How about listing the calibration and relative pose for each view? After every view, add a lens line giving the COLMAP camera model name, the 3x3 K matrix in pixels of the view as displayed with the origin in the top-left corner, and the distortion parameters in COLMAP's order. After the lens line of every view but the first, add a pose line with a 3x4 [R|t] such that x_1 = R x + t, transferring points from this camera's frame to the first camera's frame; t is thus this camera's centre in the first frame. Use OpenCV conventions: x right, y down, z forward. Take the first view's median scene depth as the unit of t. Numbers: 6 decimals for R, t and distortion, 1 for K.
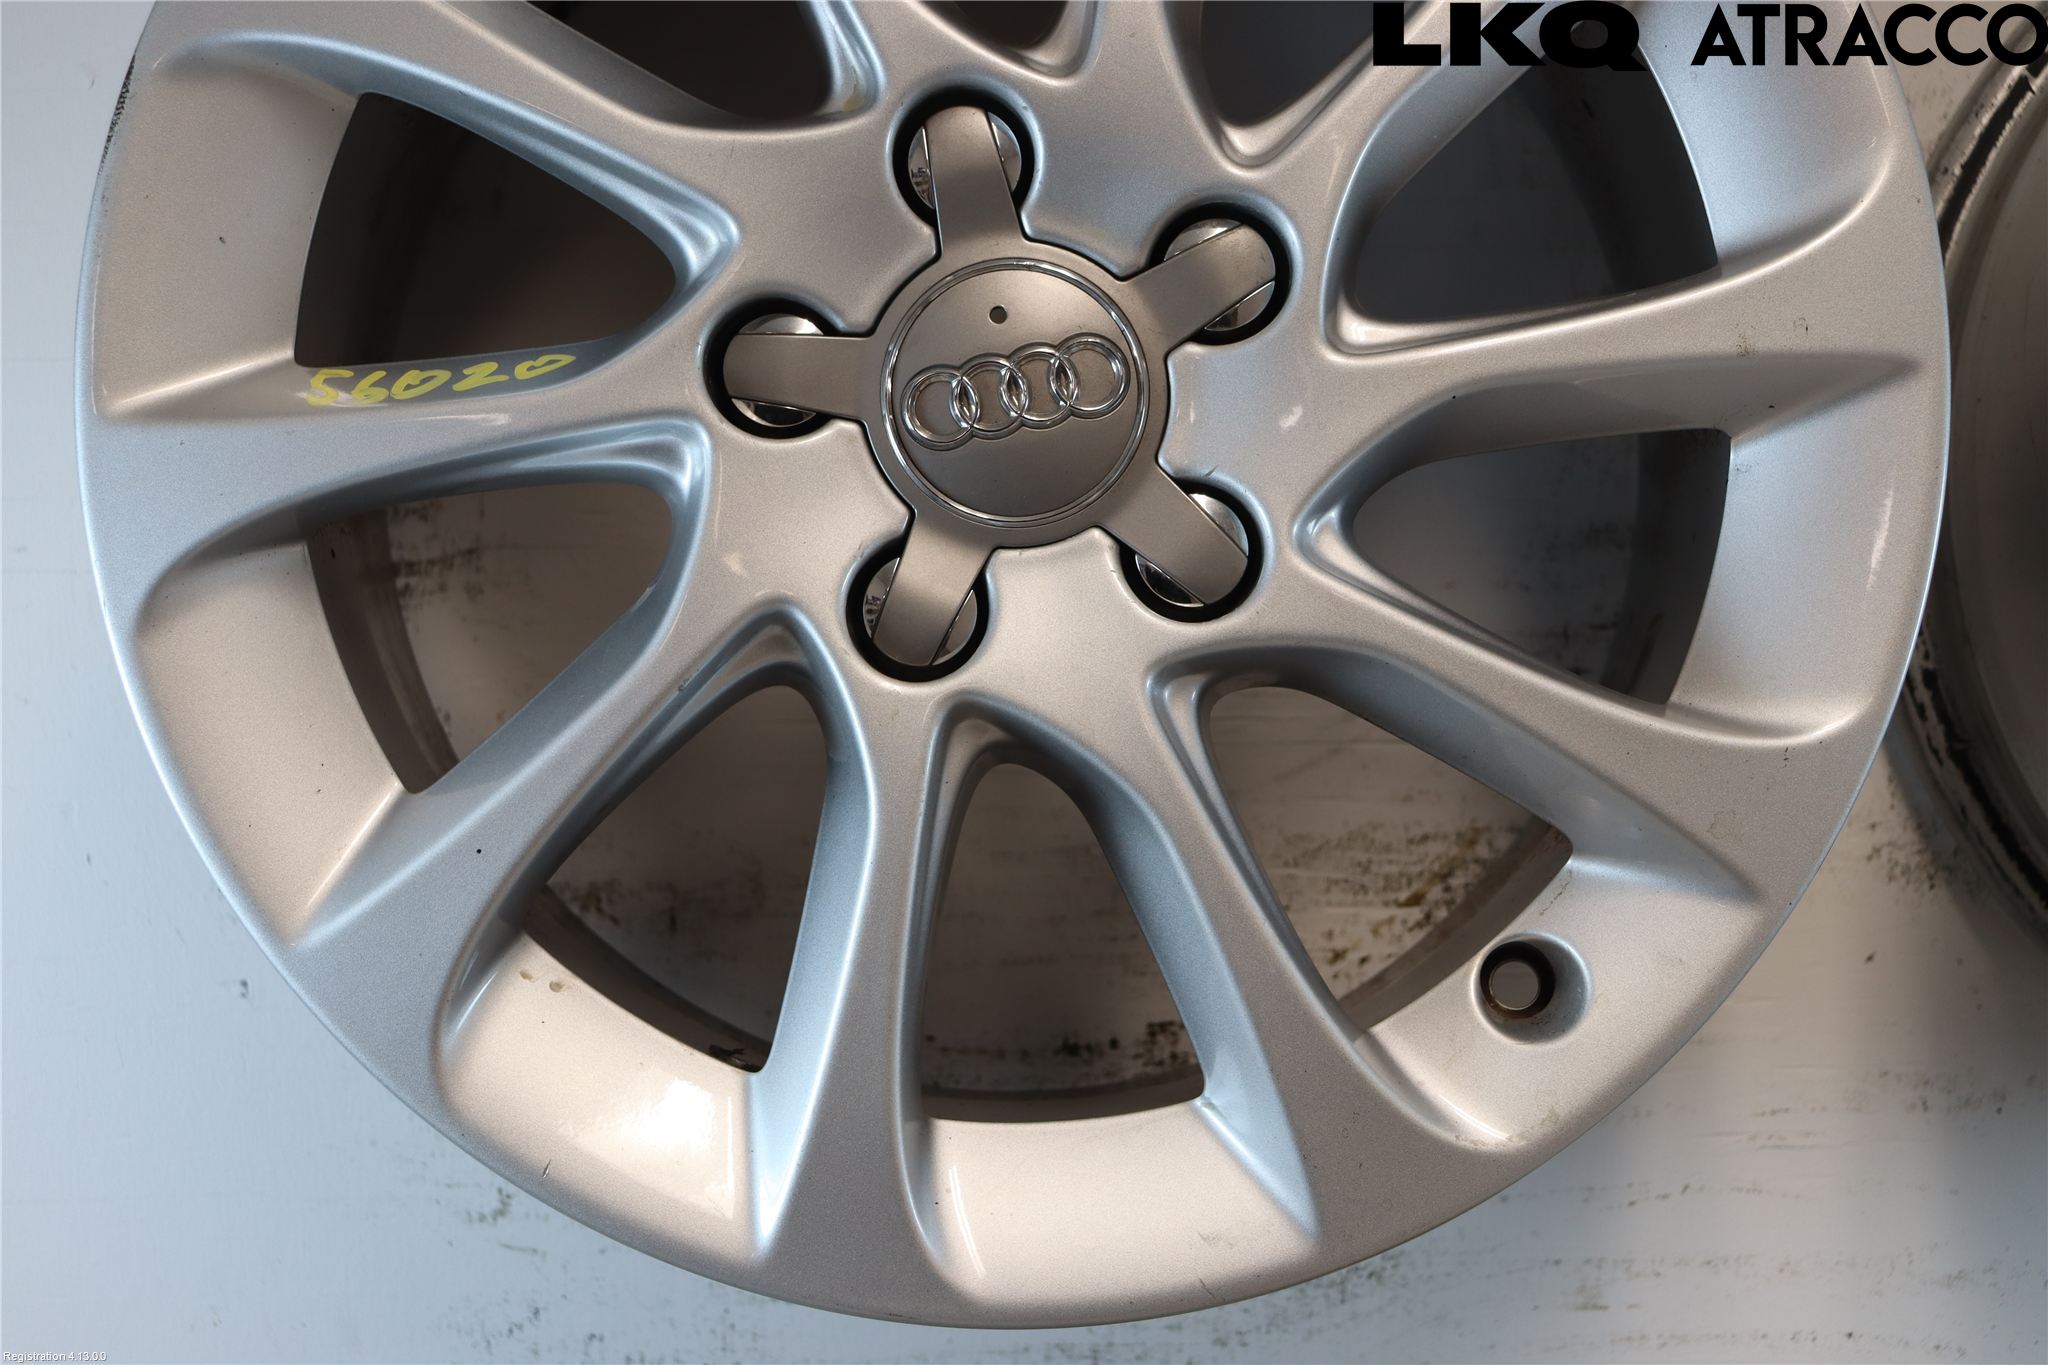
lens RADIAL K [[2241.4, 0, 1024.0], [0, 2241.4, 682.5], [0, 0, 1]] dist [-0.098818, 0.221346]
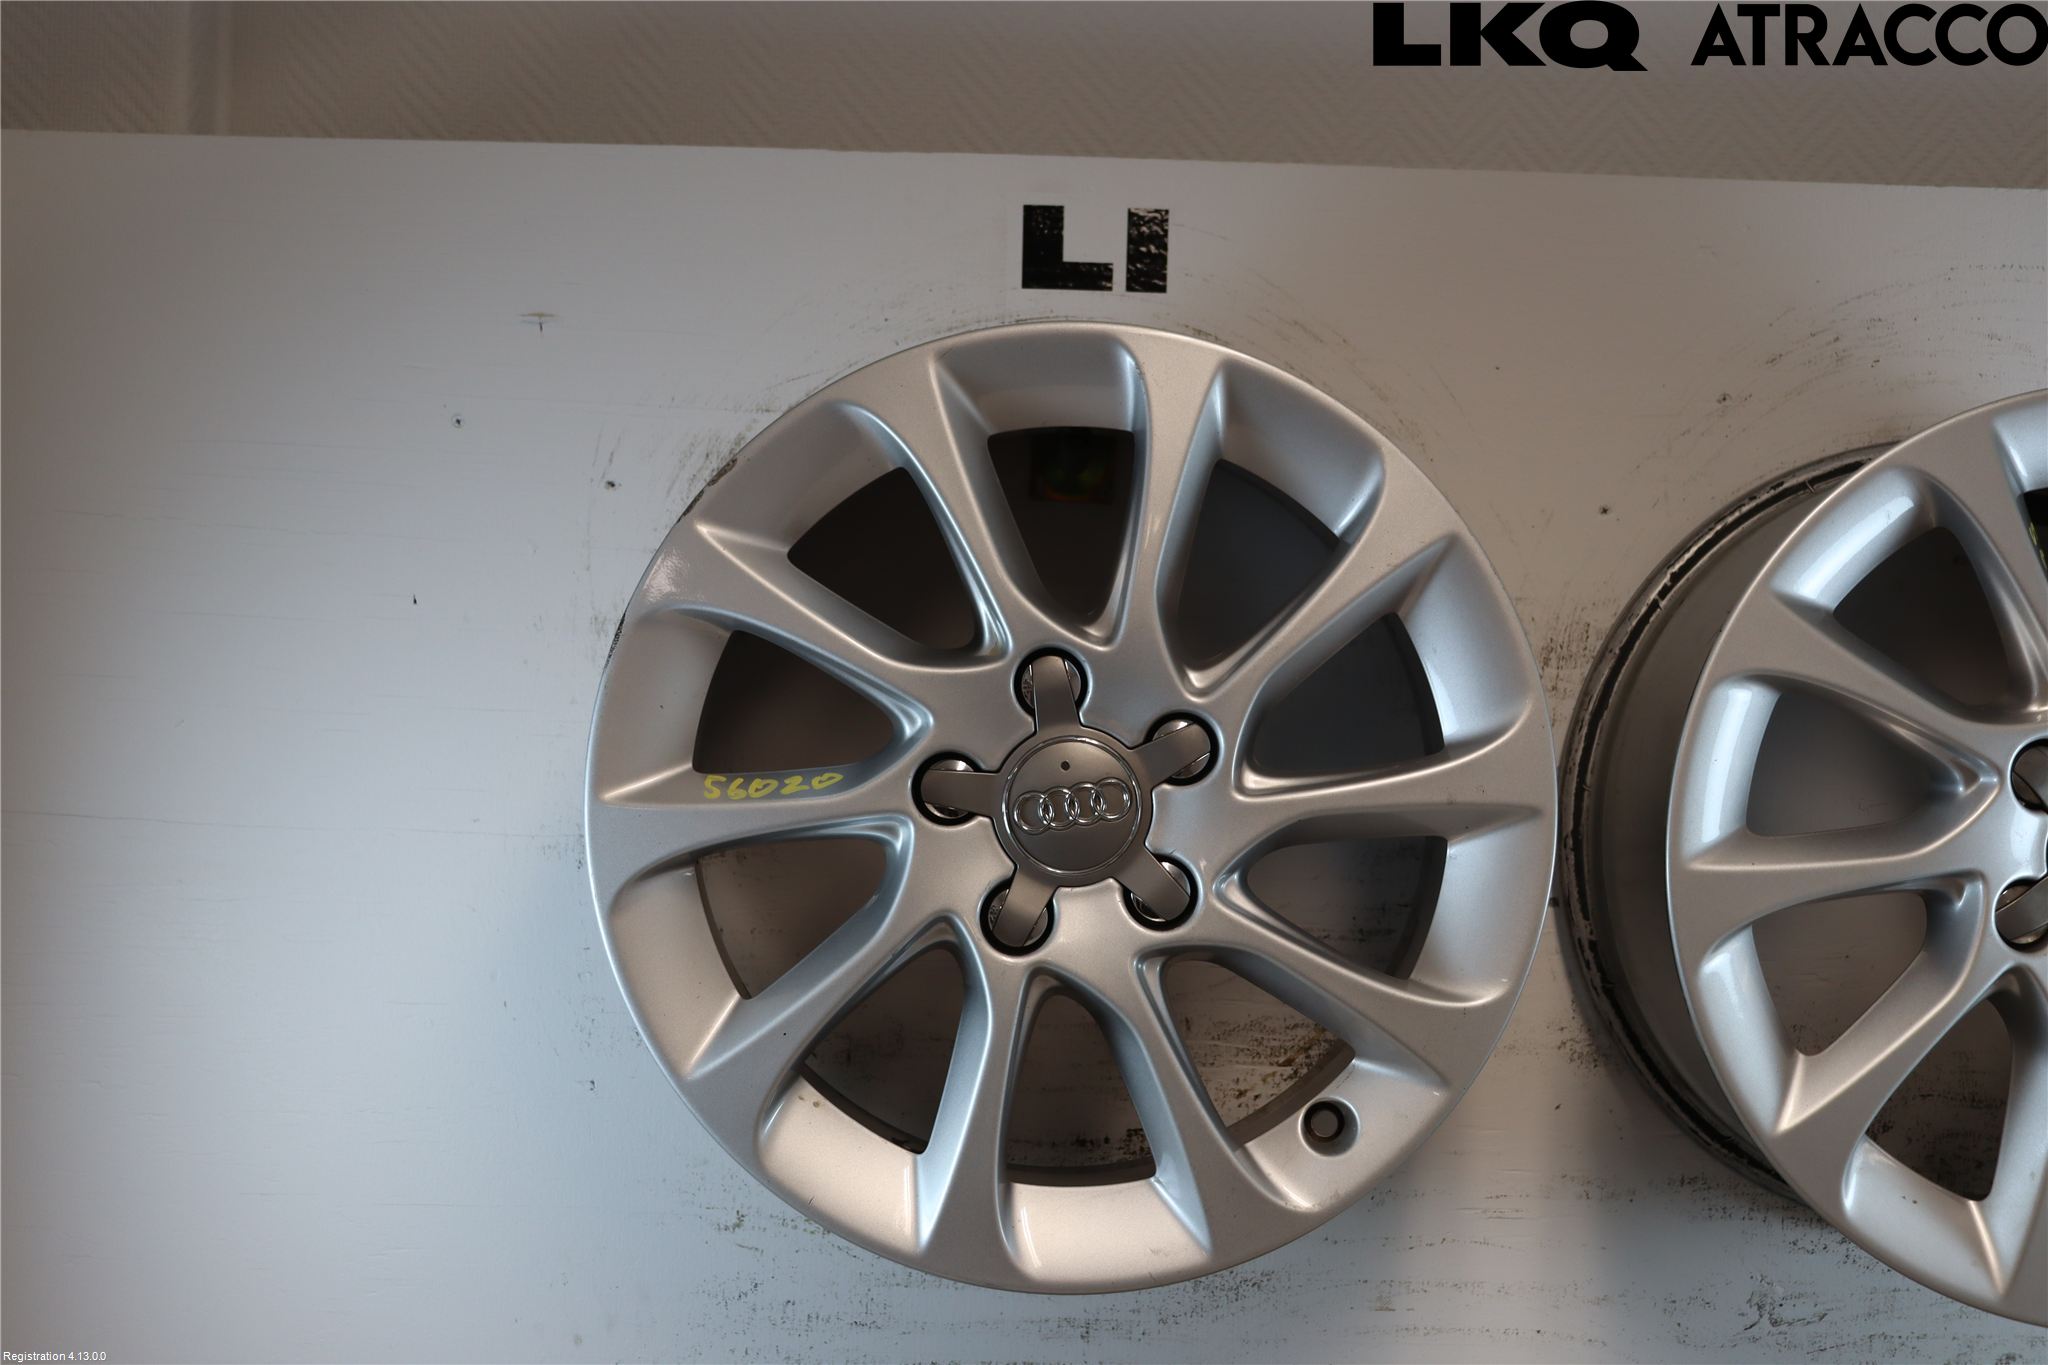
lens RADIAL K [[2066.1, 0, 1024.0], [0, 2066.1, 682.5], [0, 0, 1]] dist [-0.126302, 0.191854]
pose [[0.999105, 0.042254, -0.001855, -0.046456], [-0.042294, 0.998223, -0.041981, -0.158768], [0.000078, 0.042022, 0.999117, -0.773143]]
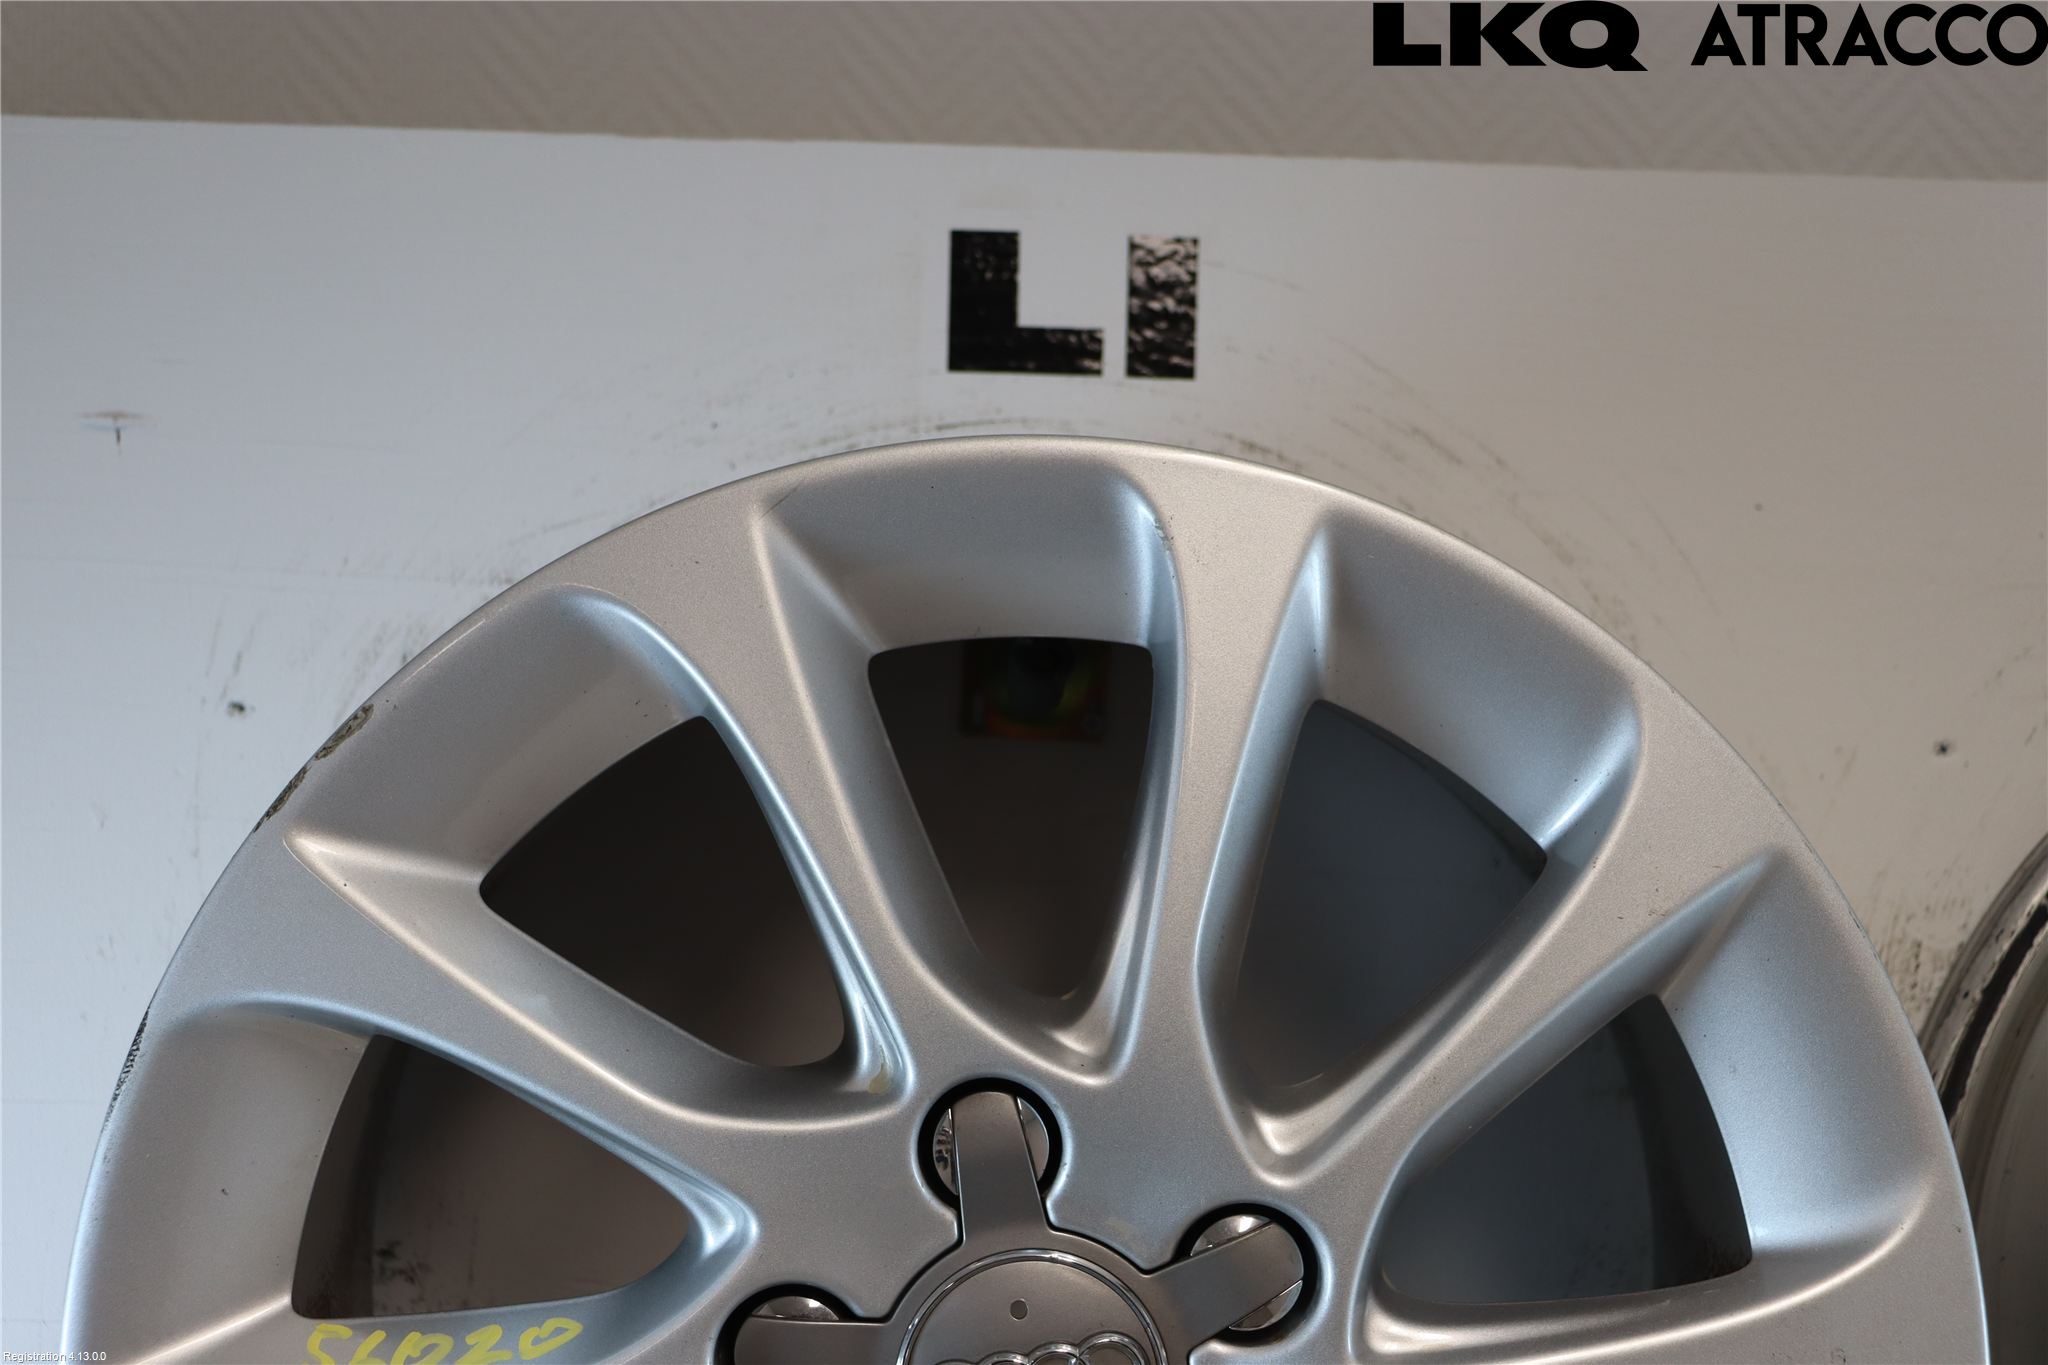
lens RADIAL K [[2241.4, 0, 1024.0], [0, 2241.4, 682.5], [0, 0, 1]] dist [-0.098818, 0.221346]
pose [[0.999062, 0.041463, 0.012476, -0.032575], [-0.040123, 0.994831, -0.093281, -0.343779], [-0.016279, 0.092693, 0.995562, 0.005741]]
